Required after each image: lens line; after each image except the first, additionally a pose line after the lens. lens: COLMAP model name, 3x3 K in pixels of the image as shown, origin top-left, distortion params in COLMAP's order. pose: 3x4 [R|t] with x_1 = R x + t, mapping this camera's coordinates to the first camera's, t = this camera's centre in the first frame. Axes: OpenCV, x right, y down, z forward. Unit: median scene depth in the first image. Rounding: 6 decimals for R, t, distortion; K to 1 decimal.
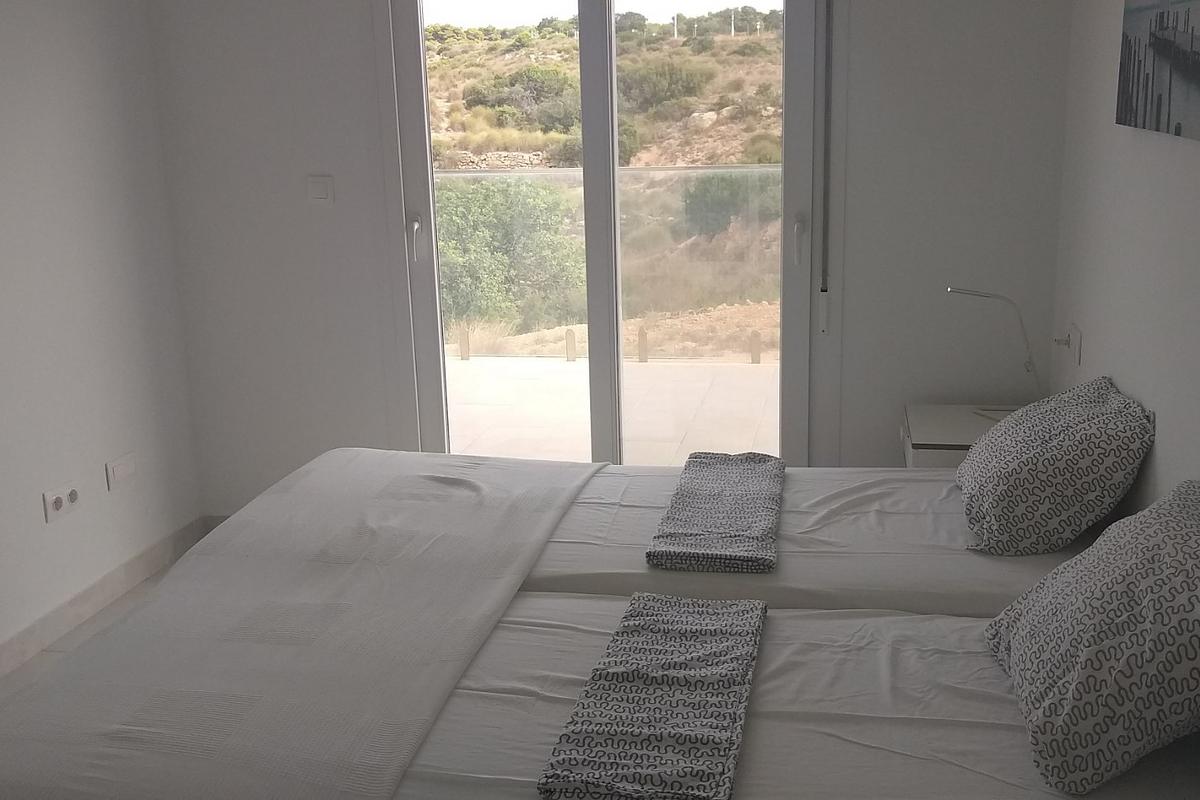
lens RADIAL K [[1292.8, 0, 600.0], [0, 1292.8, 400.0], [0, 0, 1]] dist [0.046582, -0.034488]
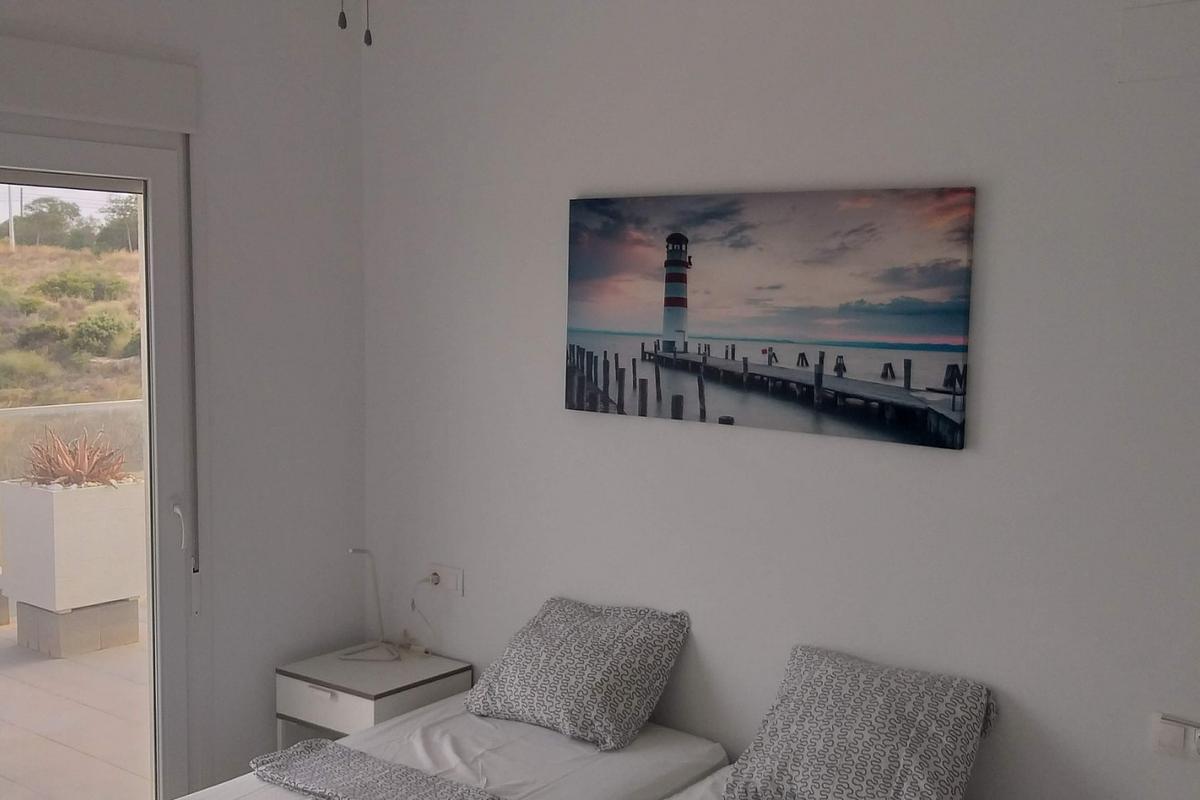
lens RADIAL K [[1292.8, 0, 600.0], [0, 1292.8, 400.0], [0, 0, 1]] dist [0.046582, -0.034488]
pose [[0.452872, -0.037625, 0.890781, -0.840486], [0.182575, 0.981850, -0.051350, -0.157385], [-0.872682, 0.185889, 0.451521, 0.387983]]
